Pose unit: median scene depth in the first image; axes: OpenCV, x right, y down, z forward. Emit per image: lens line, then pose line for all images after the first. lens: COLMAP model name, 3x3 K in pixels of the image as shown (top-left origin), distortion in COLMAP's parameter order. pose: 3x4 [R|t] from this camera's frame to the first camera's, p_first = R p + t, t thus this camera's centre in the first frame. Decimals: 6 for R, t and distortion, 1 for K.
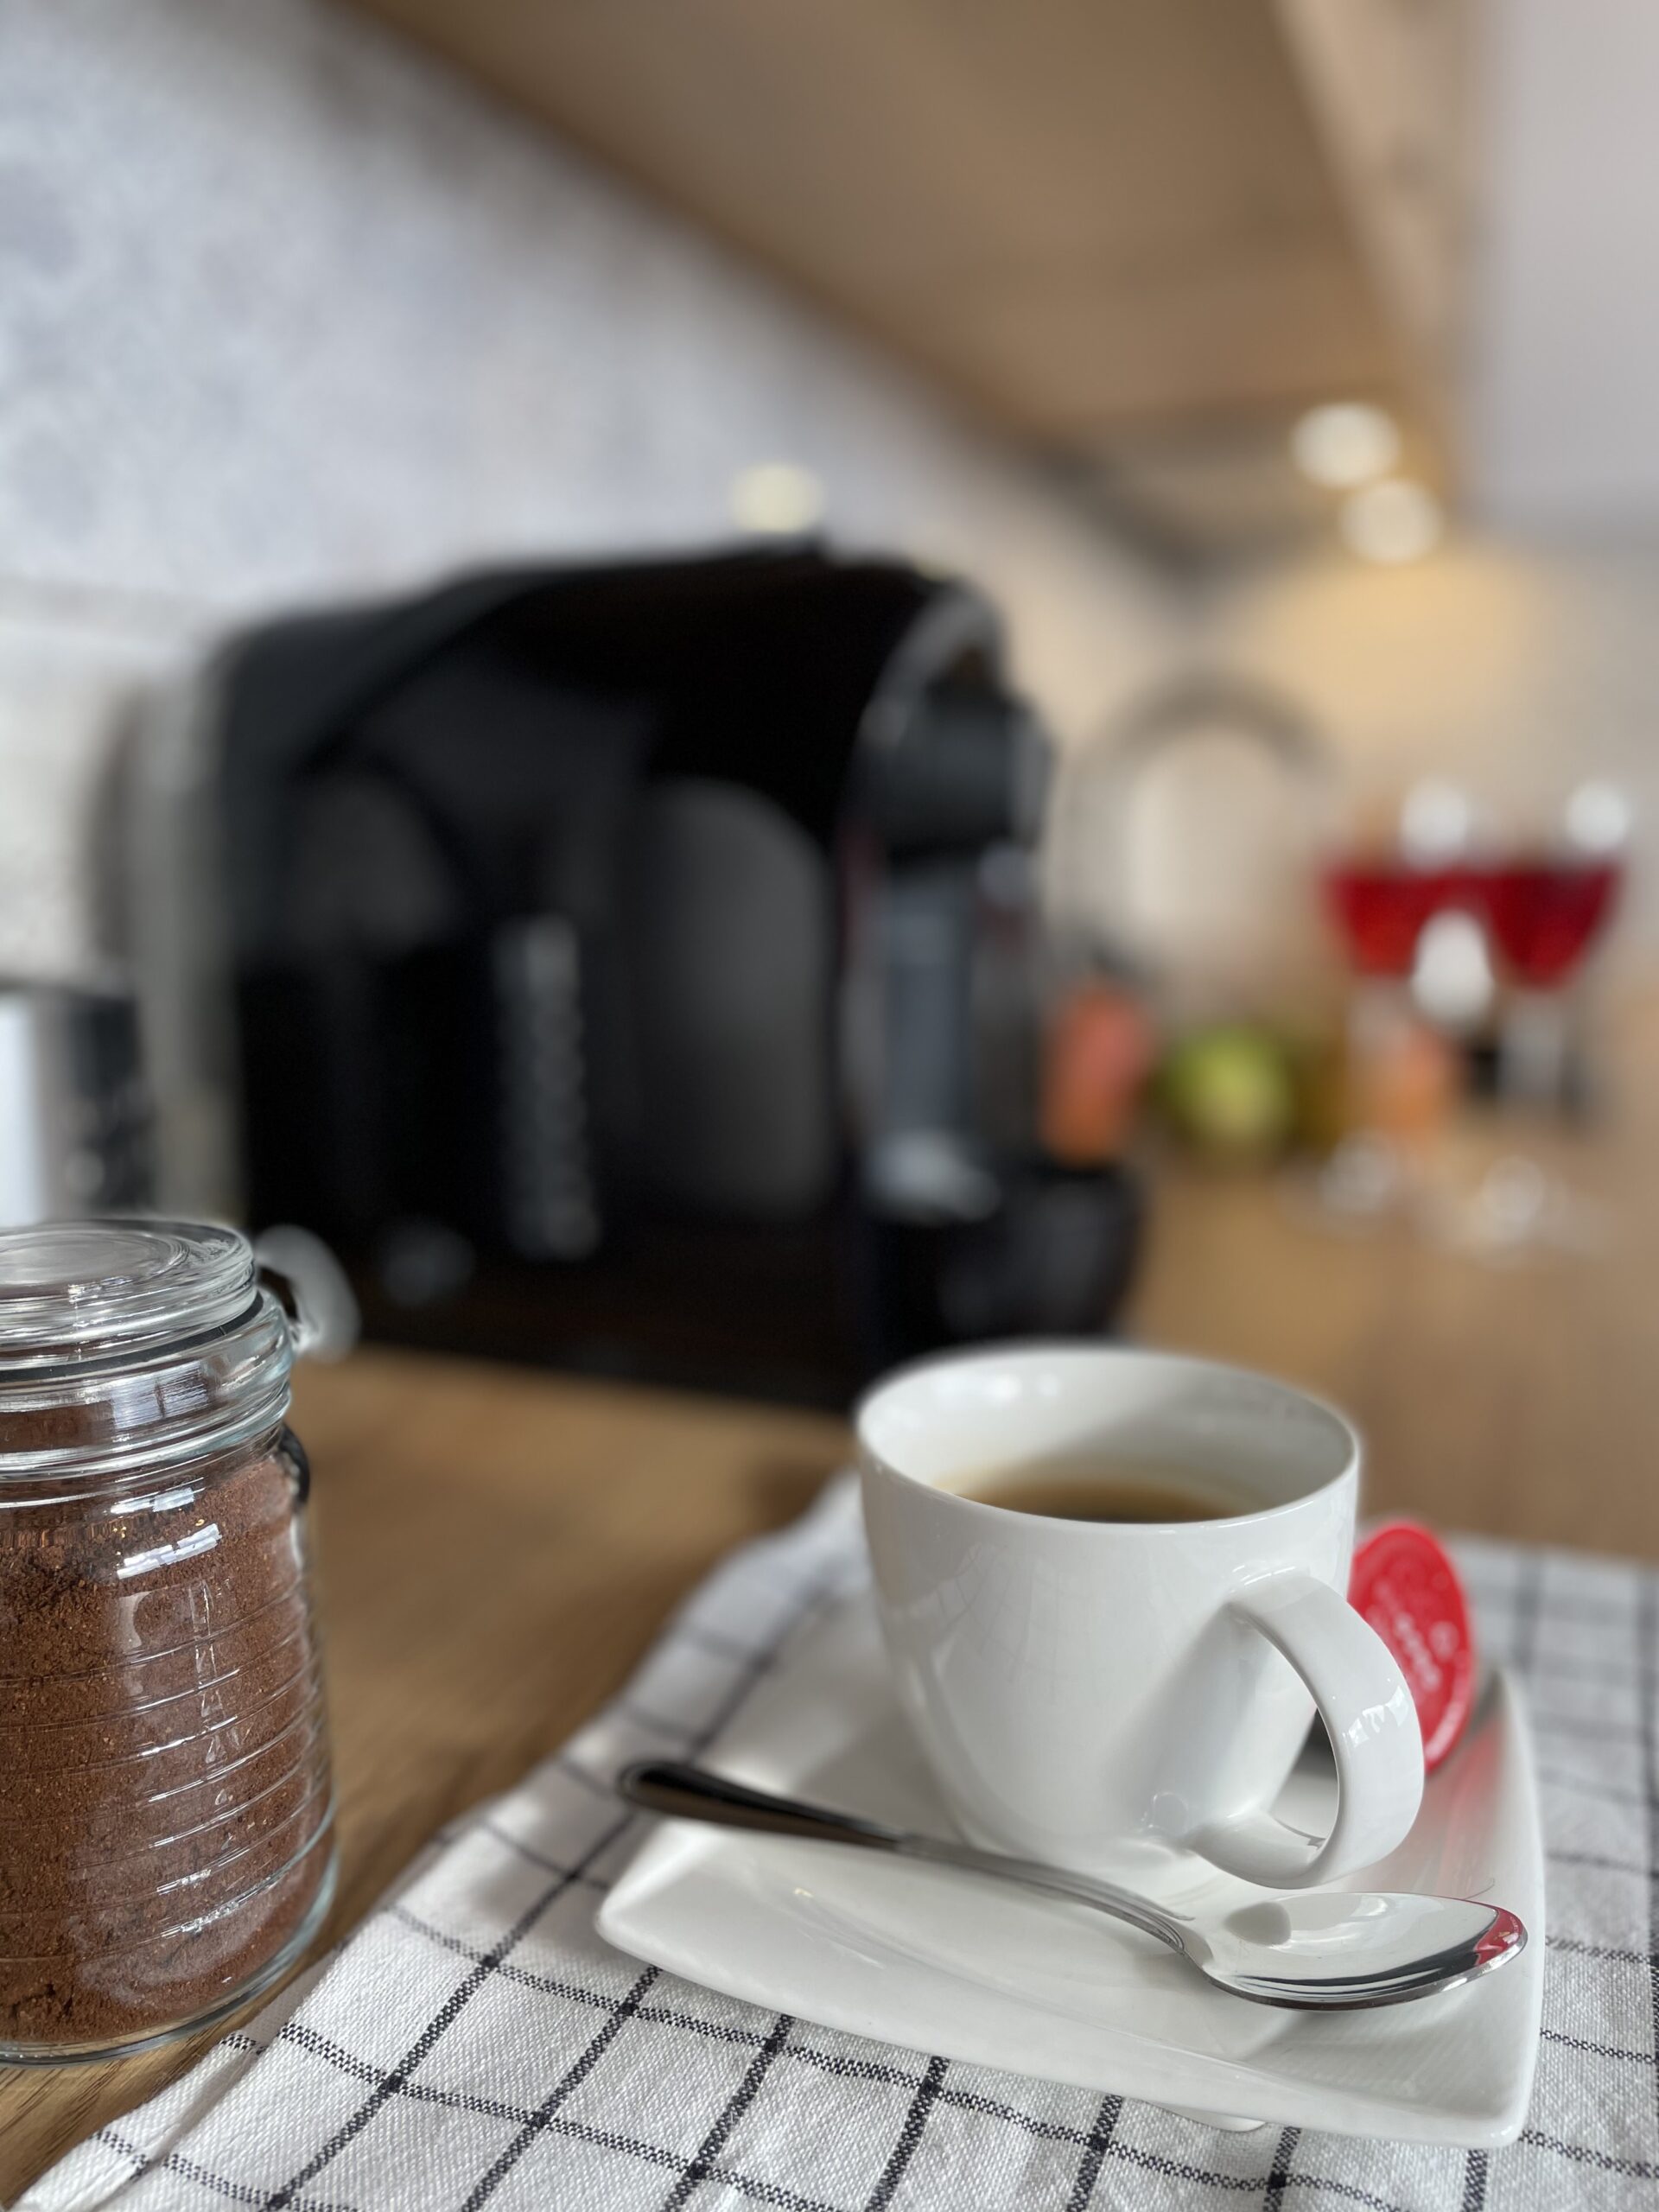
lens RADIAL K [[1666.4, 0, 832.5], [0, 1666.4, 1106.0], [0, 0, 1]] dist [-0.010207, -0.012984]
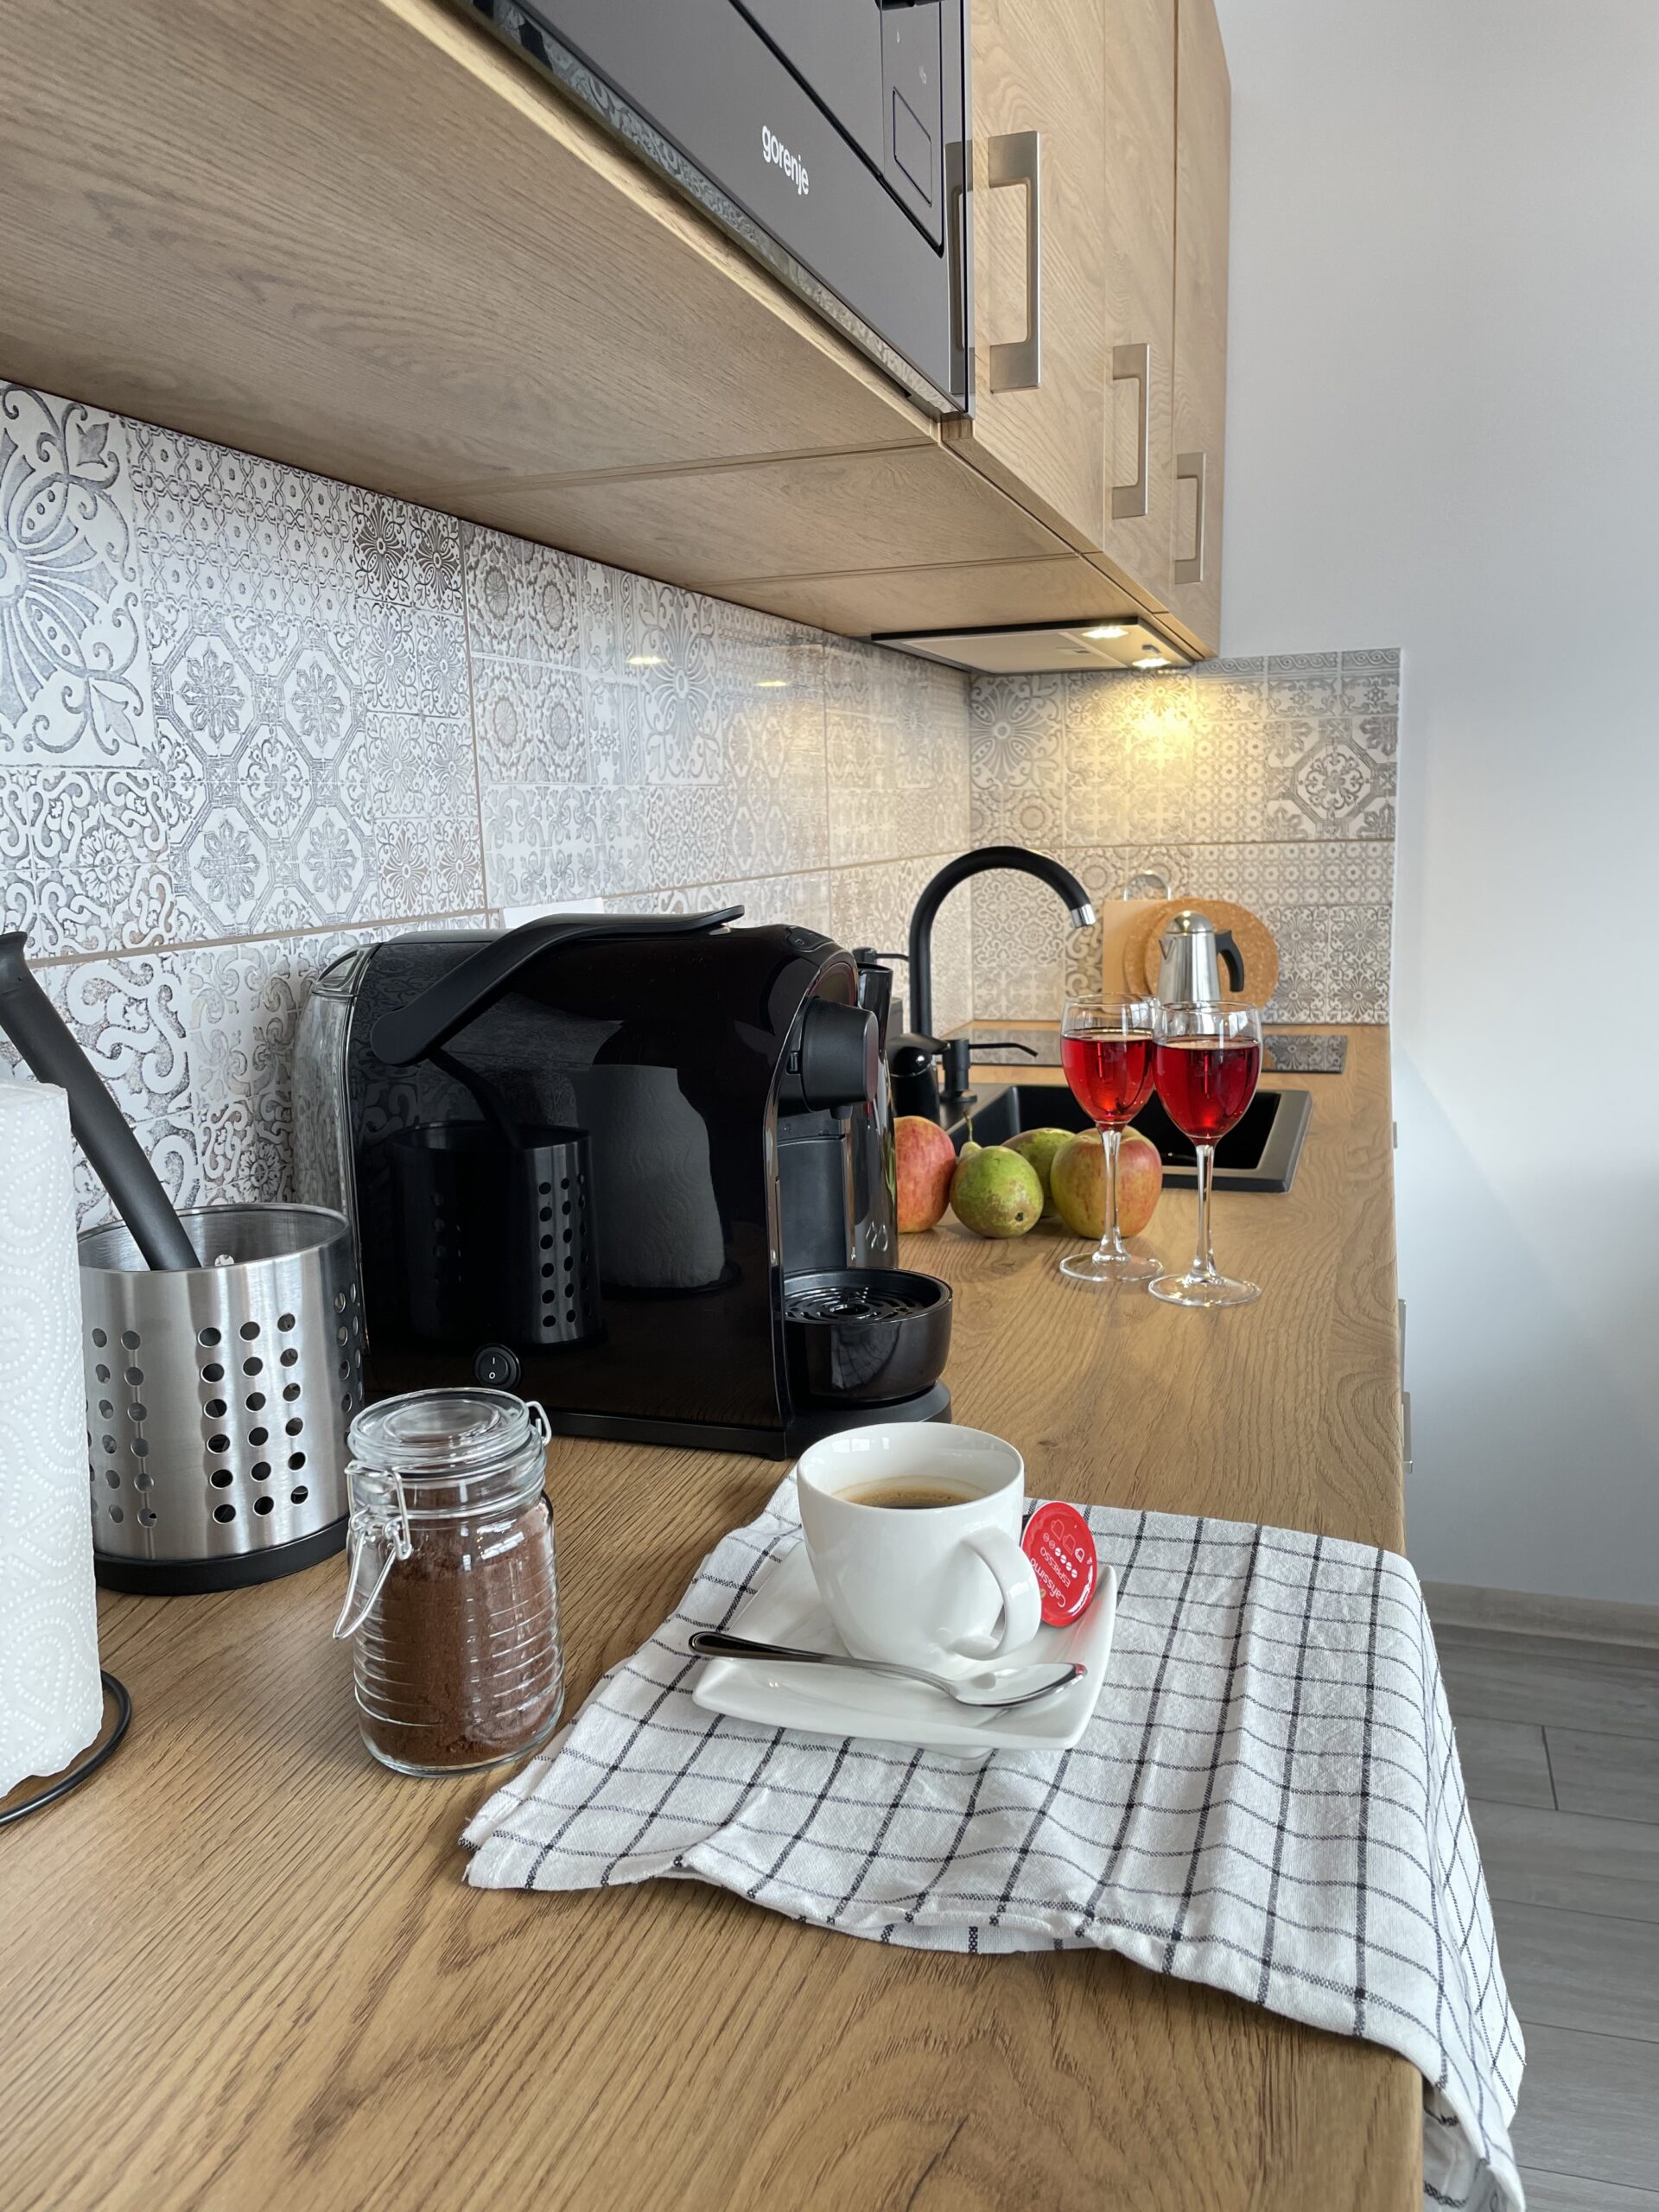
lens RADIAL K [[1666.4, 0, 826.6], [0, 1666.4, 1105.8], [0, 0, 1]] dist [-0.010207, -0.012984]
pose [[0.995221, -0.035647, 0.090913, -0.142061], [0.034845, 0.999339, 0.010393, -0.342712], [-0.091223, -0.007175, 0.995805, -1.303627]]
